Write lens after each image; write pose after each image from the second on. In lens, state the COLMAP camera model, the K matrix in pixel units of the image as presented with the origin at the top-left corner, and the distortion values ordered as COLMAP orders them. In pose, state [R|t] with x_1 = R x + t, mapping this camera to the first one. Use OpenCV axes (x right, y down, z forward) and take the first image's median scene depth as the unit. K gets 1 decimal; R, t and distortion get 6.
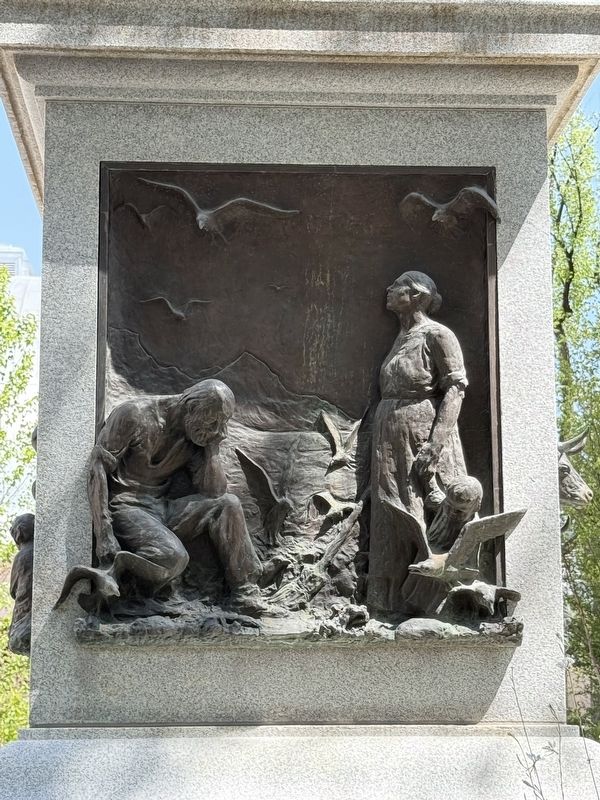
lens RADIAL K [[1642.6, 0, 300.0], [0, 1642.6, 400.0], [0, 0, 1]] dist [0.289871, 0.208007]
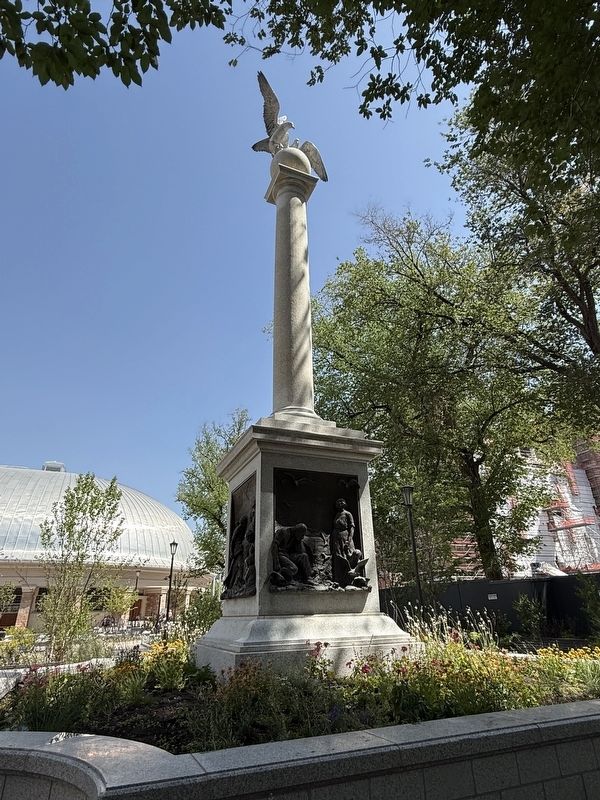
lens RADIAL K [[445.5, 0, 300.0], [0, 445.5, 400.0], [0, 0, 1]] dist [-0.000904, -0.000100]
pose [[0.939588, 0.129105, 0.317028, -0.439852], [-0.038833, 0.960371, -0.276005, -0.000589], [-0.340098, 0.247020, 0.907367, -0.071445]]
